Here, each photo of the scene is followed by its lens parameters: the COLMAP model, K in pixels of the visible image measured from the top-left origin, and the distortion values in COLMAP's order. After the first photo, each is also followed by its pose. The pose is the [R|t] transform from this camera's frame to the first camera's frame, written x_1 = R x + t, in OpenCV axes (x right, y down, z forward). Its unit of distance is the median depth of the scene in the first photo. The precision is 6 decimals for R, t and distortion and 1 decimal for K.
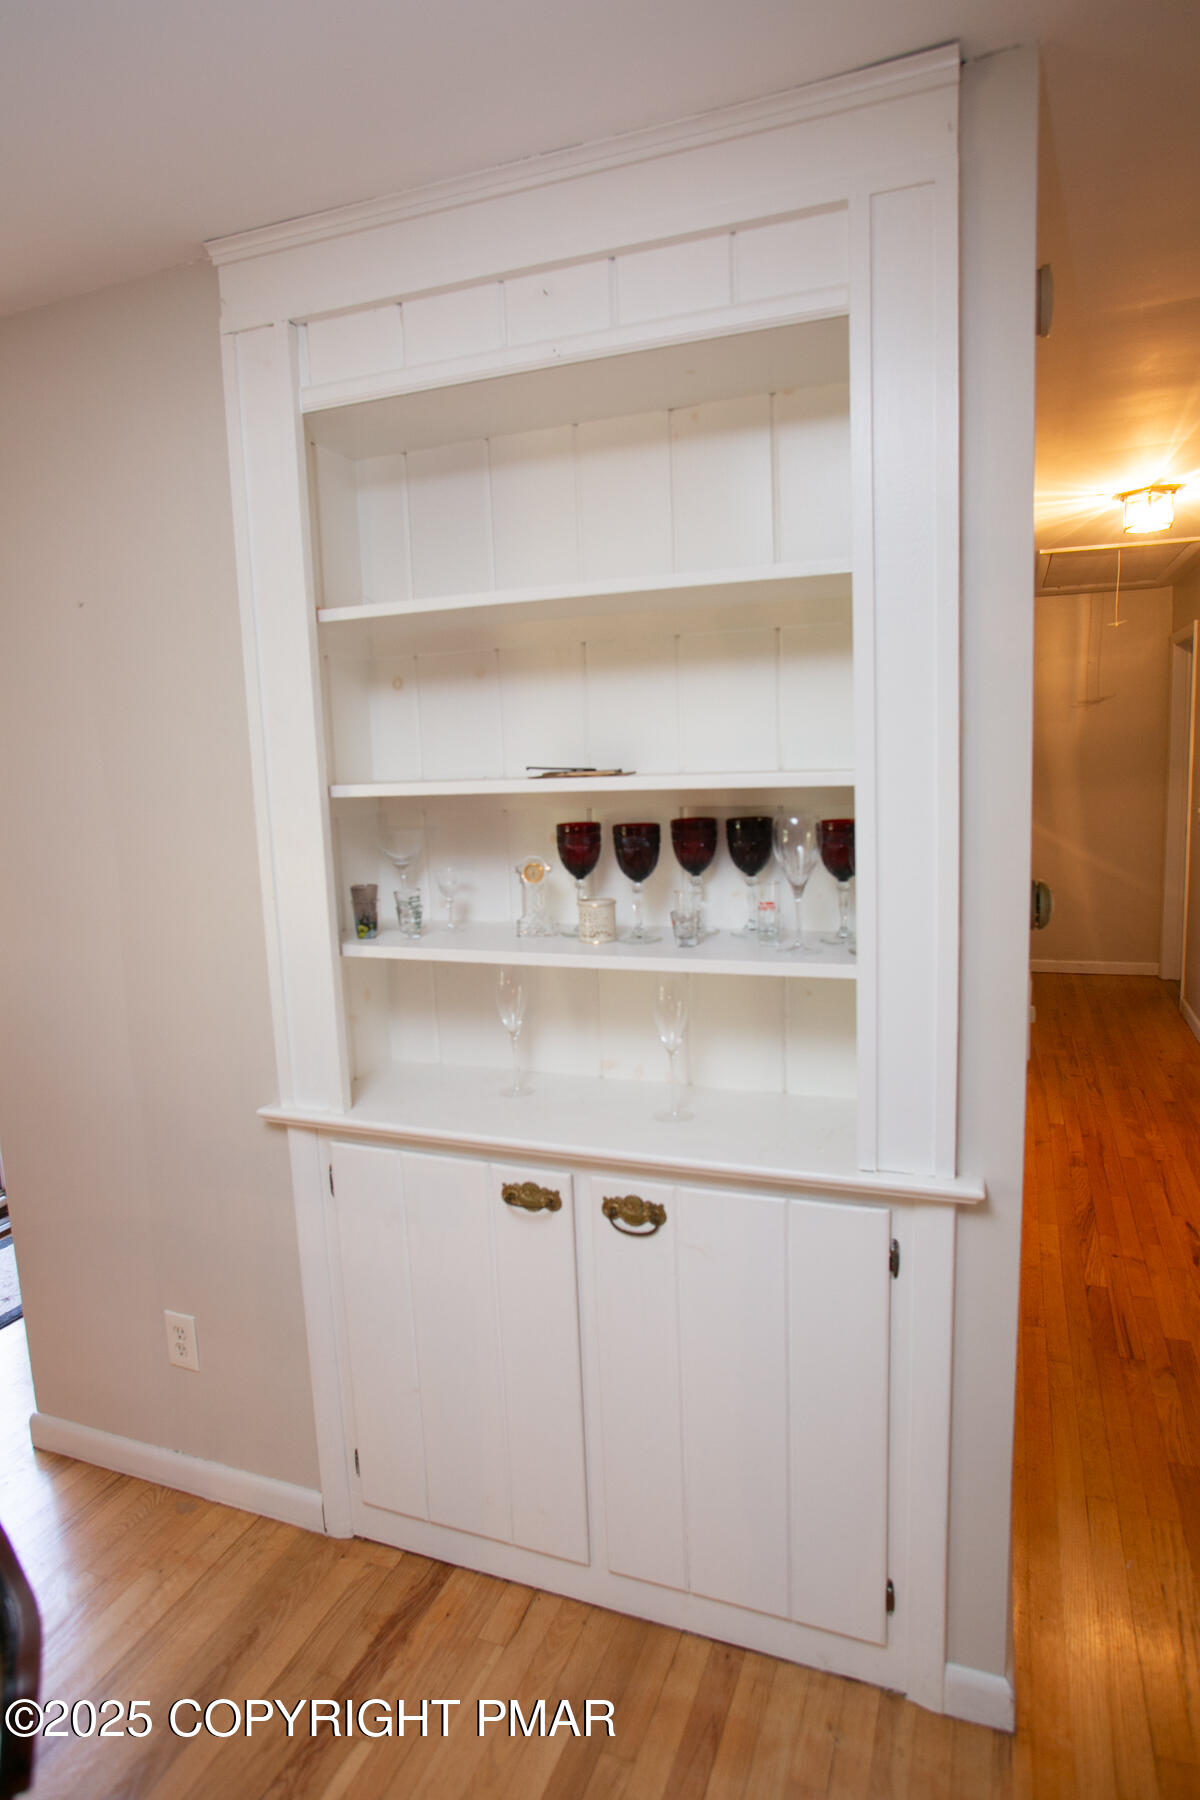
lens RADIAL K [[1029.5, 0, 600.3], [0, 1029.5, 934.6], [0, 0, 1]] dist [-0.055503, -0.000043]
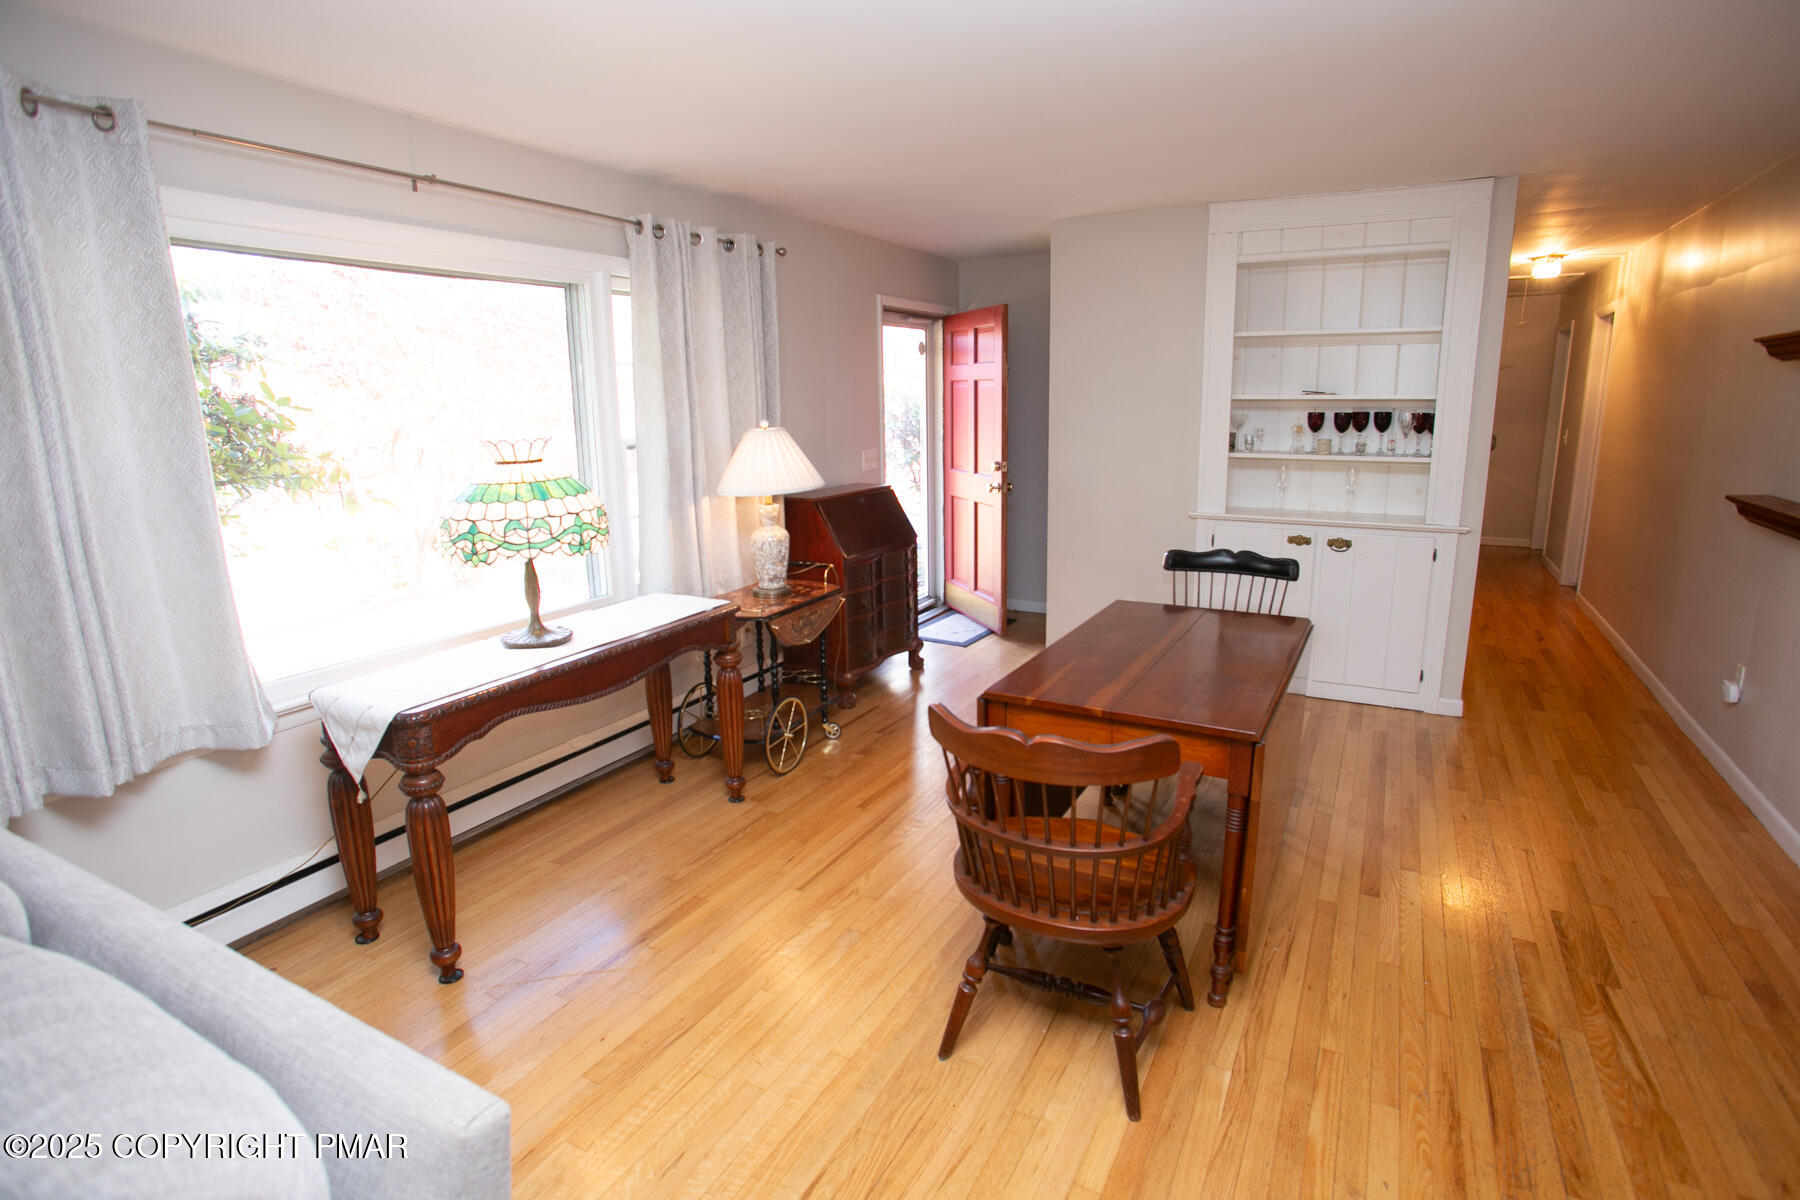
lens RADIAL K [[899.9, 0, 904.5], [0, 899.9, 588.5], [0, 0, 1]] dist [-0.089103, 0.049392]
pose [[0.991248, 0.060006, -0.117586, -0.846084], [-0.054122, 0.997147, 0.052612, 0.311957], [0.120407, -0.045787, 0.991668, -1.574588]]
